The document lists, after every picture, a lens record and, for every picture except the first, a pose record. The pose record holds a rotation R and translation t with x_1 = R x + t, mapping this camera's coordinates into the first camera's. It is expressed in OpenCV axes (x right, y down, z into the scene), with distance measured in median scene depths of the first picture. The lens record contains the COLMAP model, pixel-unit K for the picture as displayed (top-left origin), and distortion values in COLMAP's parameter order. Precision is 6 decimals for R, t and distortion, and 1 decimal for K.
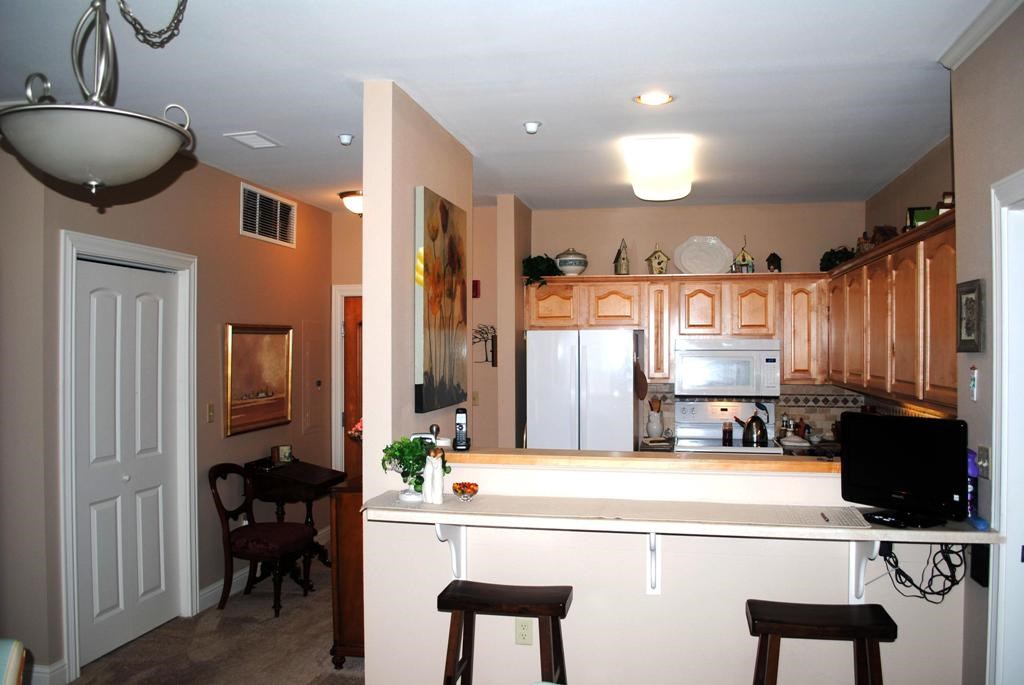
lens RADIAL K [[805.7, 0, 513.0], [0, 805.7, 341.1], [0, 0, 1]] dist [-0.086500, 0.010413]
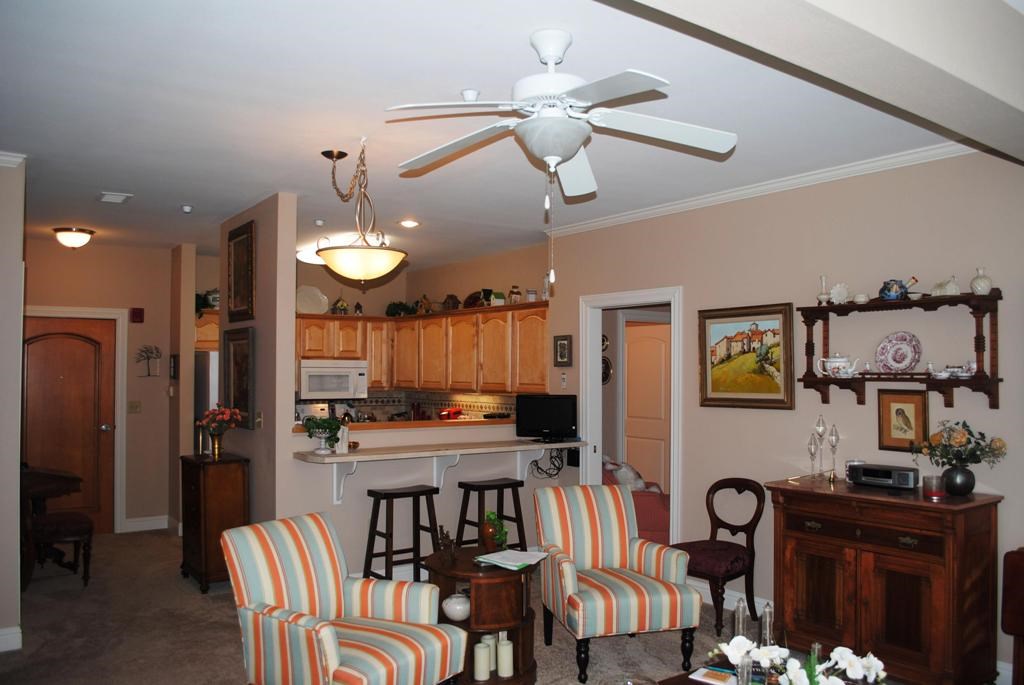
lens RADIAL K [[805.7, 0, 506.7], [0, 805.7, 348.0], [0, 0, 1]] dist [-0.086500, 0.010413]
pose [[0.682667, 0.021358, 0.730417, -0.617251], [-0.007029, 0.999718, -0.022663, 0.007014], [-0.730696, 0.010337, 0.682625, -0.236128]]
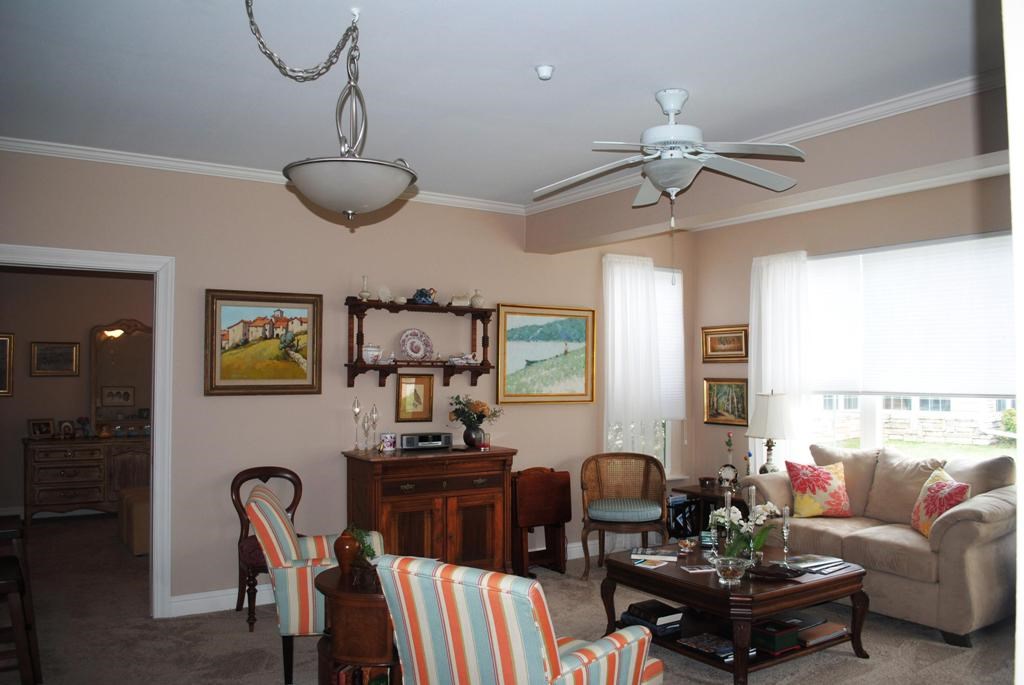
lens RADIAL K [[805.7, 0, 516.7], [0, 805.7, 347.1], [0, 0, 1]] dist [-0.086500, 0.010413]
pose [[-0.707896, 0.016877, 0.706115, -0.597955], [-0.010294, 0.999362, -0.034206, 0.026724], [-0.706242, -0.031483, -0.707271, 0.614092]]
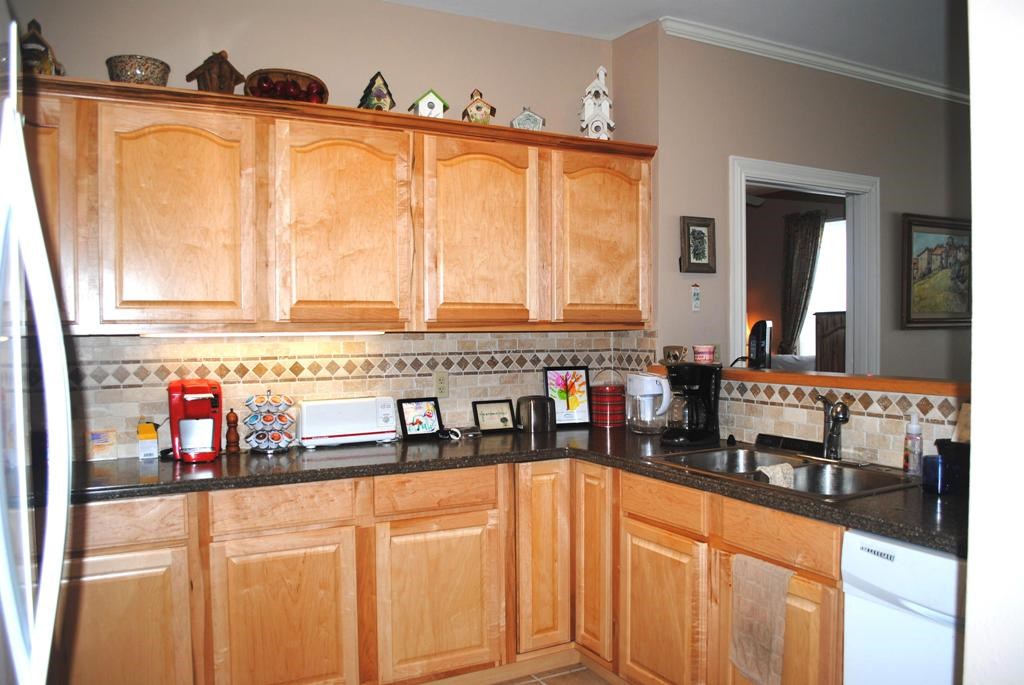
lens RADIAL K [[805.7, 0, 512.2], [0, 805.7, 340.3], [0, 0, 1]] dist [-0.086500, 0.010413]
pose [[-0.636630, -0.015779, 0.771008, -0.117311], [-0.002092, 0.999822, 0.018735, 0.050306], [-0.771166, 0.010314, -0.636550, 1.041586]]
